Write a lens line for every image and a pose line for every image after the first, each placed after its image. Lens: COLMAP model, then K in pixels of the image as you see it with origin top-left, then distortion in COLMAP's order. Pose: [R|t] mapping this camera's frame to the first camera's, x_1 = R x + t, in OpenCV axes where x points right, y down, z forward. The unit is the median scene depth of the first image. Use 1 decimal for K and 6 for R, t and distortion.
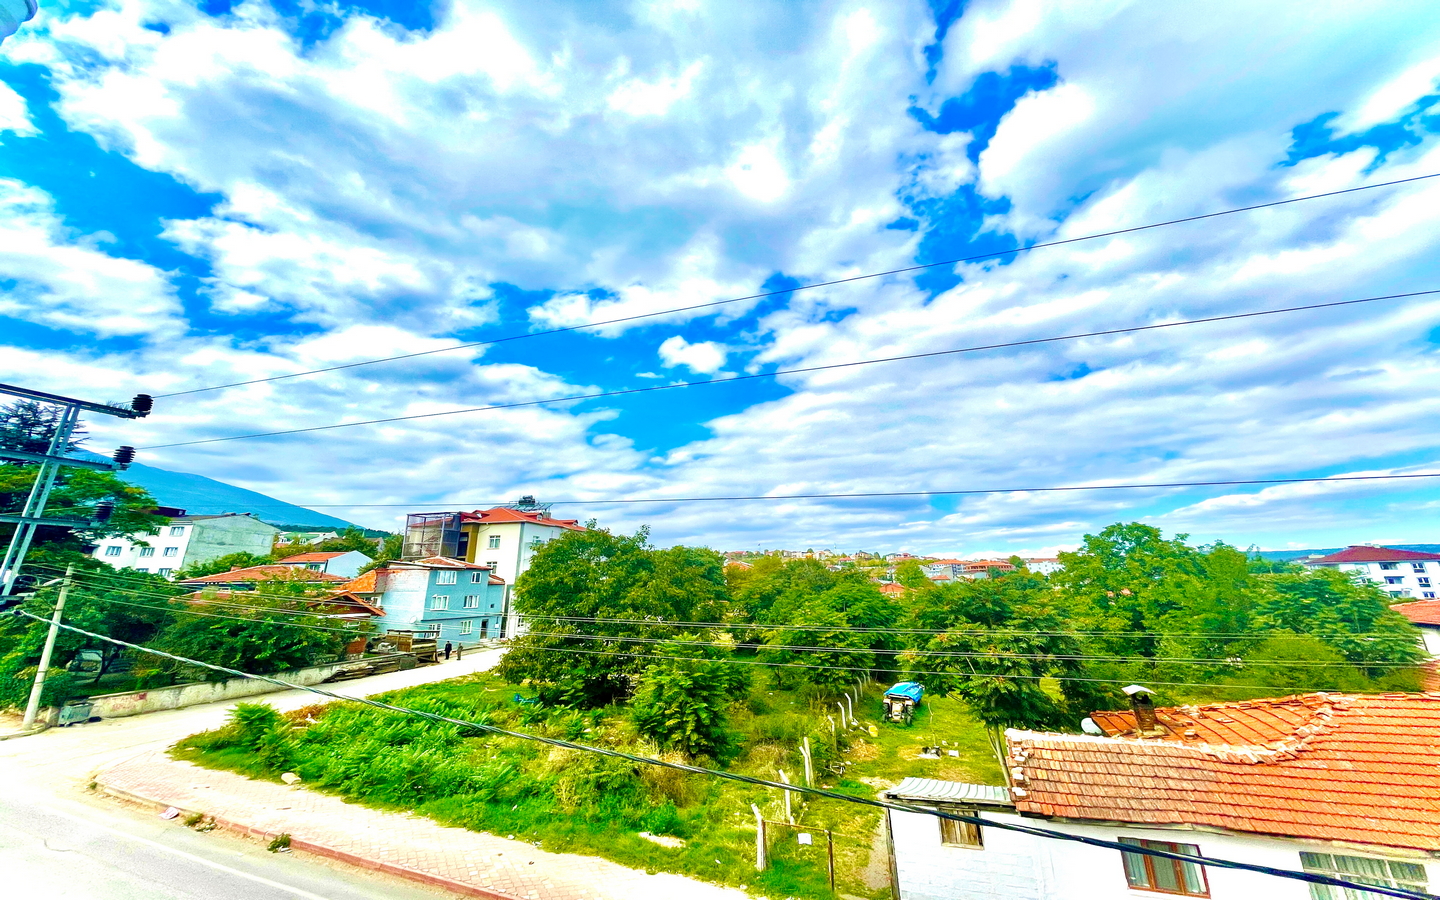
lens RADIAL K [[555.9, 0, 713.8], [0, 555.9, 375.3], [0, 0, 1]] dist [-0.000624, -0.000116]
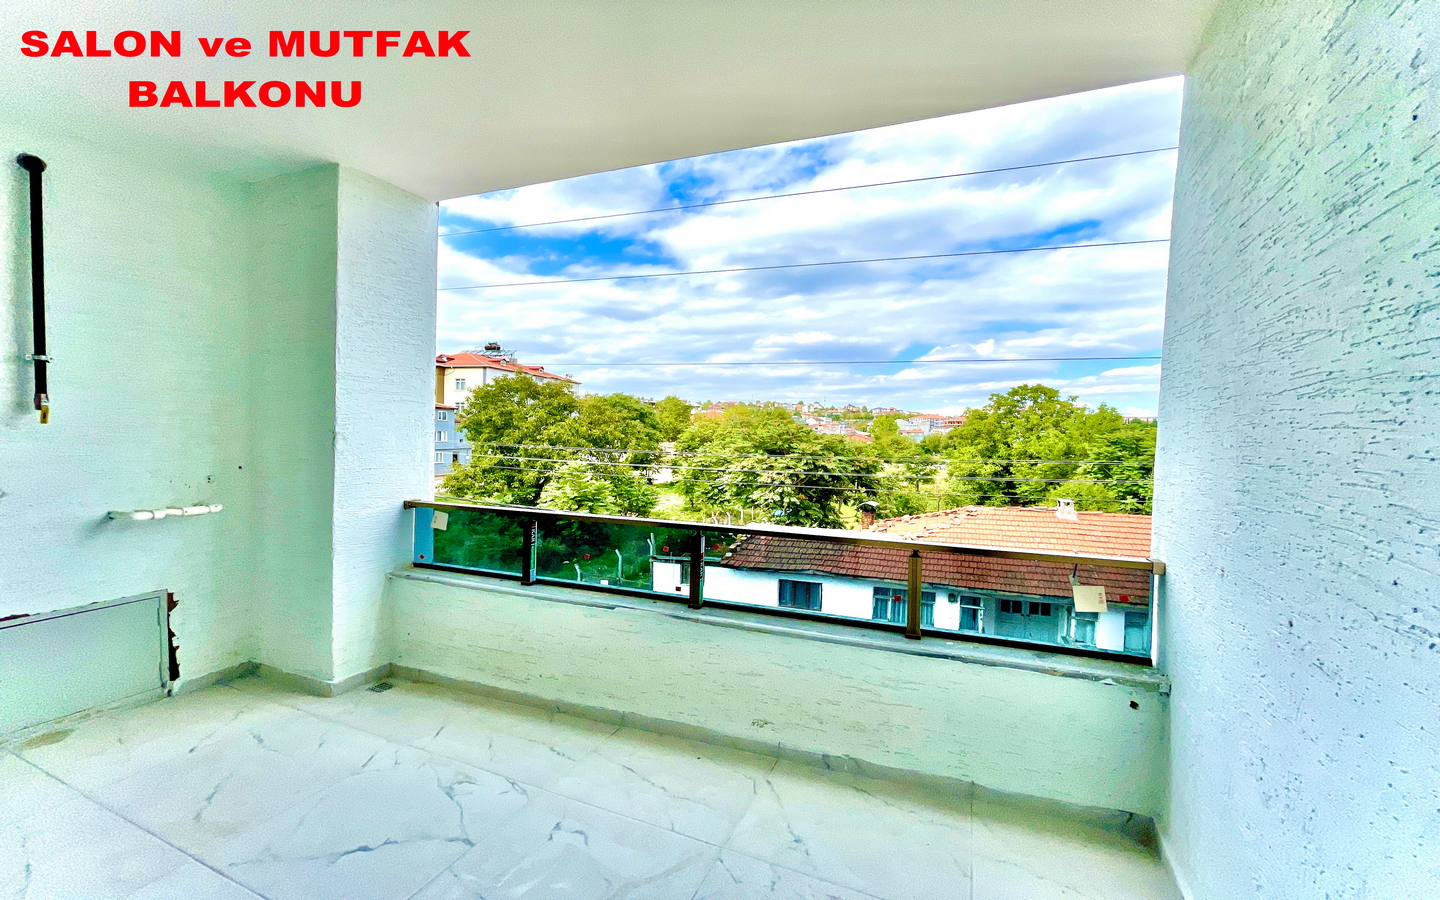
lens RADIAL K [[587.0, 0, 718.4], [0, 587.0, 444.0], [0, 0, 1]] dist [-0.000392, -0.000213]
pose [[0.999567, 0.029409, 0.000359, 0.179450], [-0.027442, 0.928212, 0.371037, -0.039577], [0.010579, -0.370886, 0.928618, -0.124841]]
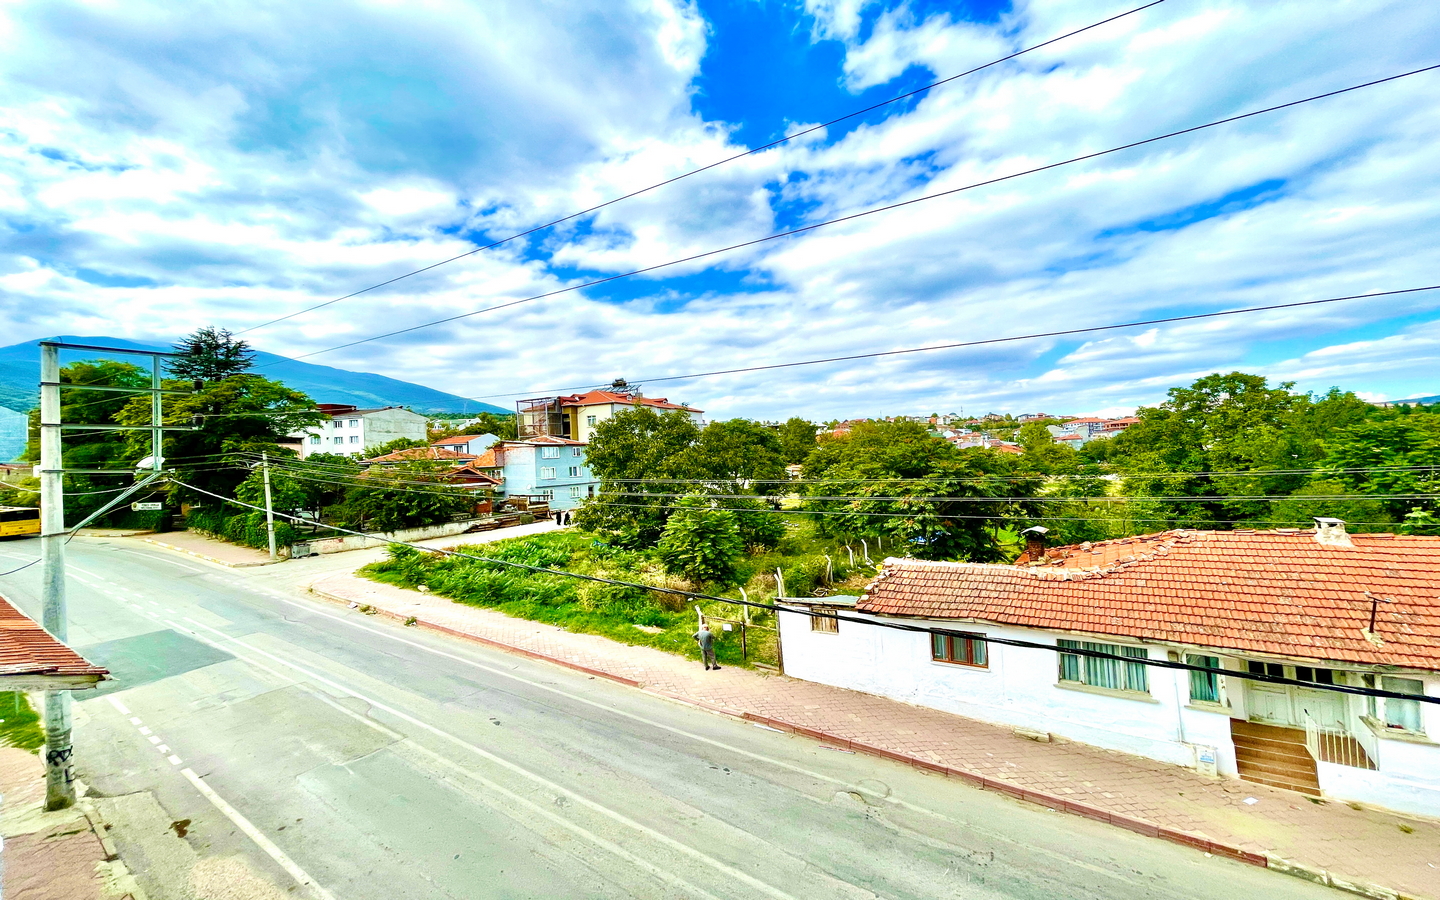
lens RADIAL K [[584.0, 0, 717.6], [0, 584.0, 435.5], [0, 0, 1]] dist [-0.003863, 0.000056]
pose [[0.976145, -0.035762, -0.214153, 0.181950], [0.103187, 0.944242, 0.312664, -0.019723], [0.191031, -0.327303, 0.925408, -0.064560]]
